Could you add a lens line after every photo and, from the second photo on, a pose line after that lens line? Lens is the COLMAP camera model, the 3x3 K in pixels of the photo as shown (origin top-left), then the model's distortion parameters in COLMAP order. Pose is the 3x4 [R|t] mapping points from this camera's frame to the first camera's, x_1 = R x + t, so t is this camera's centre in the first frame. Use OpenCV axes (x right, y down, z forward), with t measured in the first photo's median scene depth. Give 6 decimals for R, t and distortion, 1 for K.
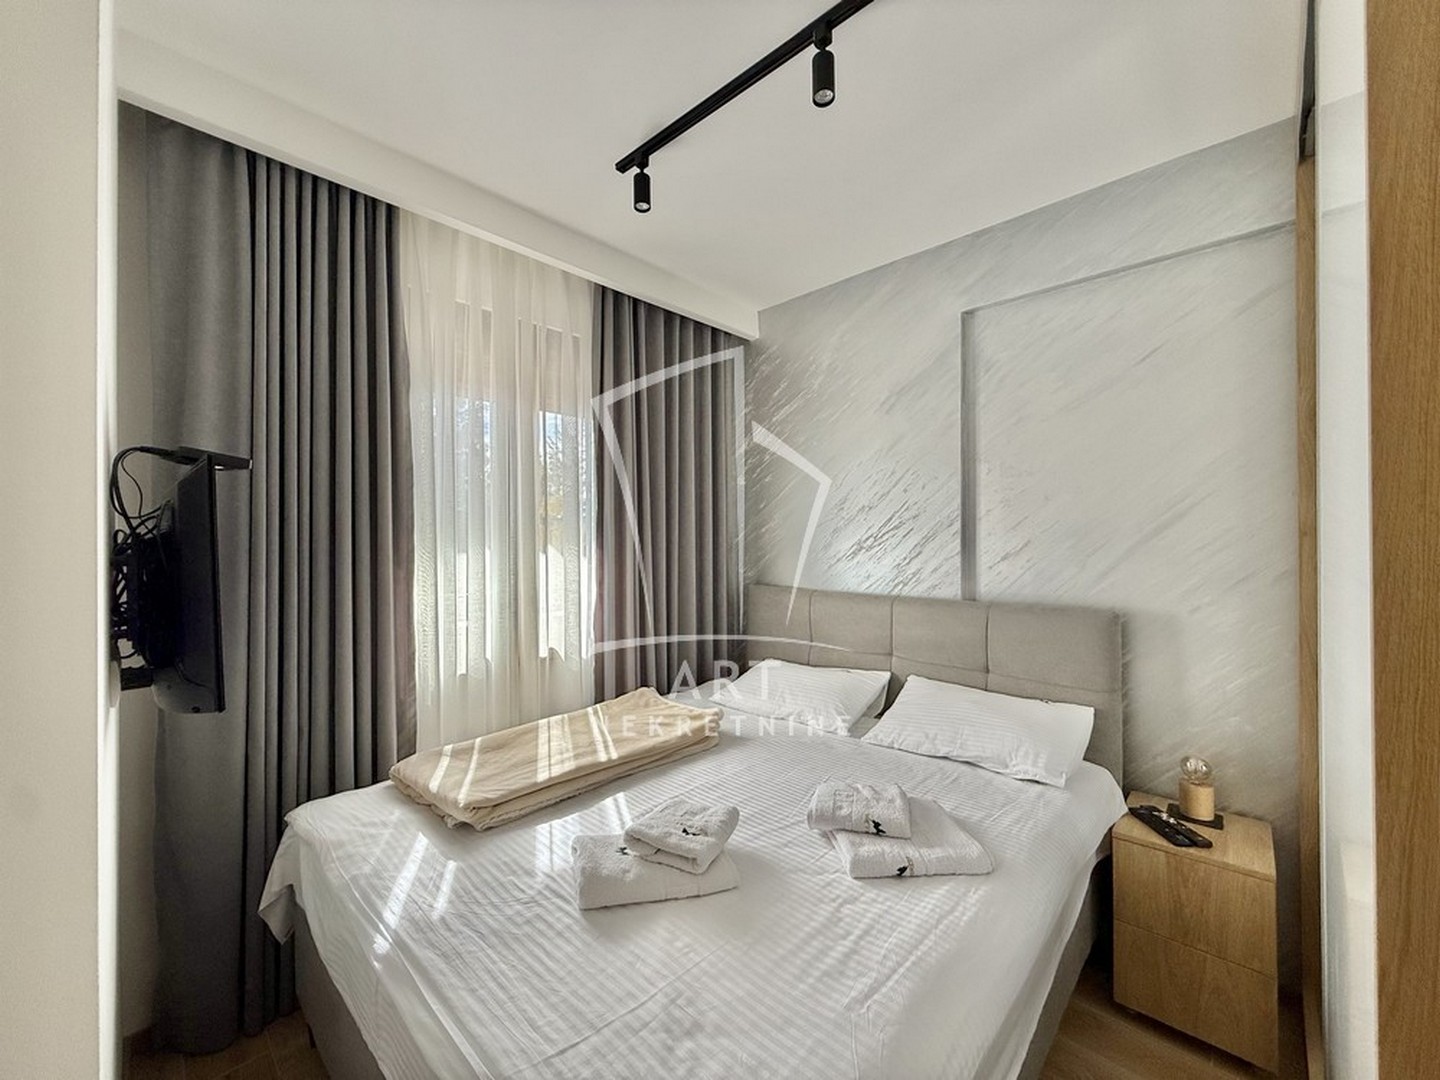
lens RADIAL K [[568.5, 0, 712.4], [0, 568.5, 539.4], [0, 0, 1]] dist [0.000738, -0.004141]
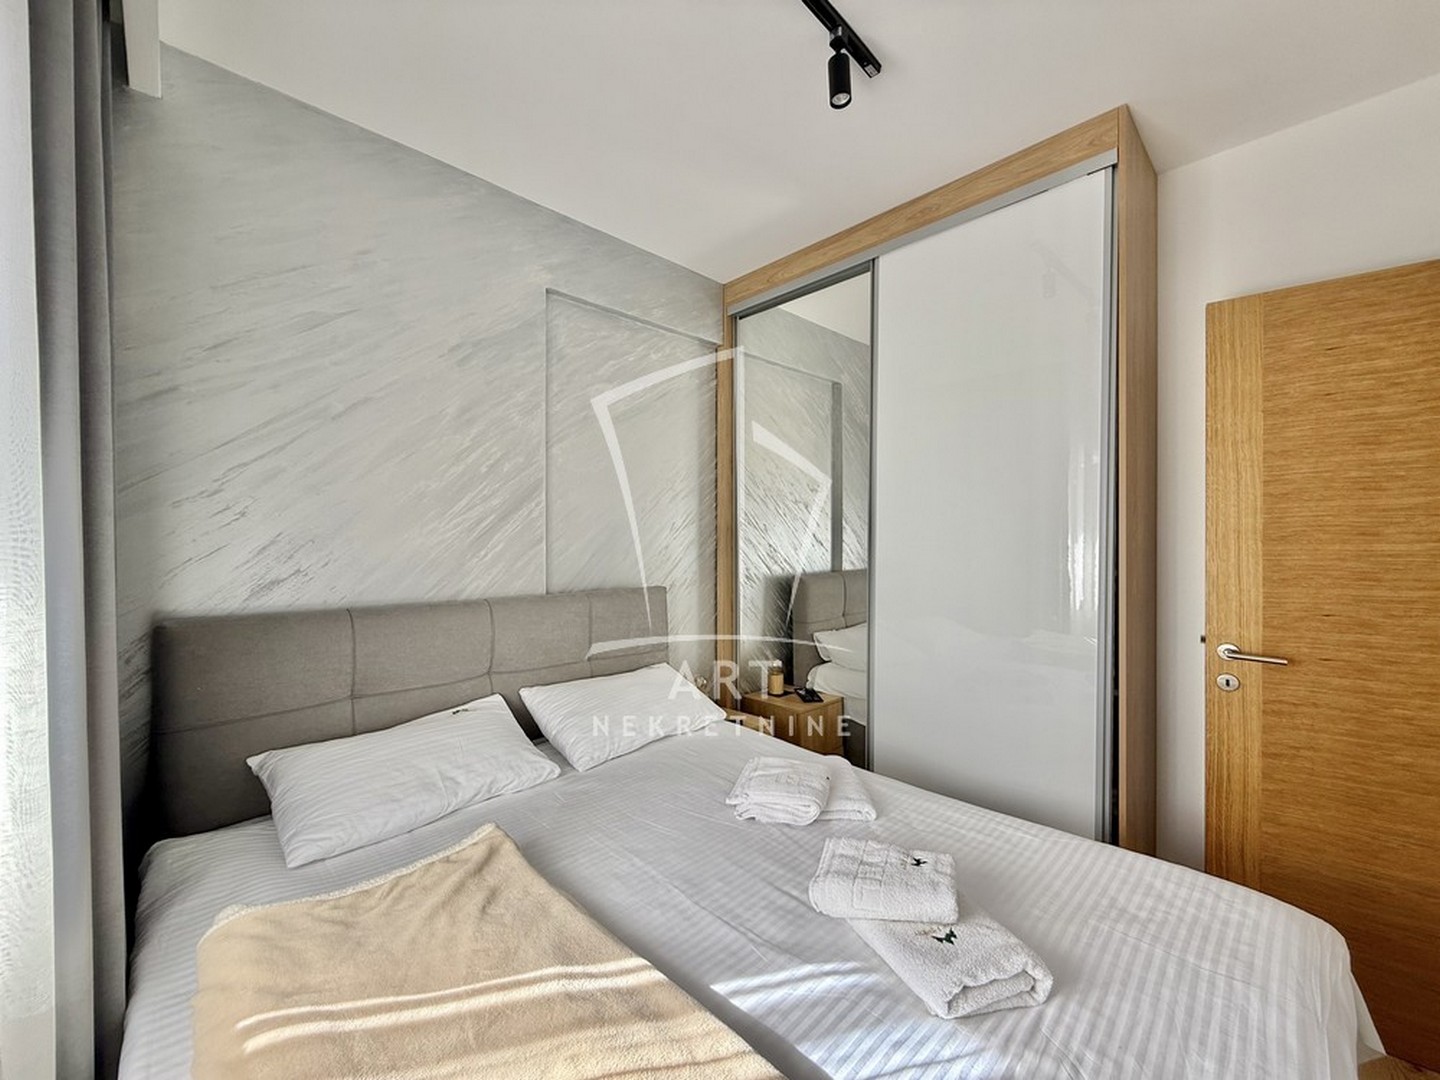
lens RADIAL K [[568.5, 0, 712.4], [0, 568.5, 539.4], [0, 0, 1]] dist [0.000738, -0.004141]
pose [[0.029008, -0.003942, 0.999571, -0.576856], [0.002356, 0.999990, 0.003875, 0.015523], [-0.999576, 0.002243, 0.029017, 0.812757]]
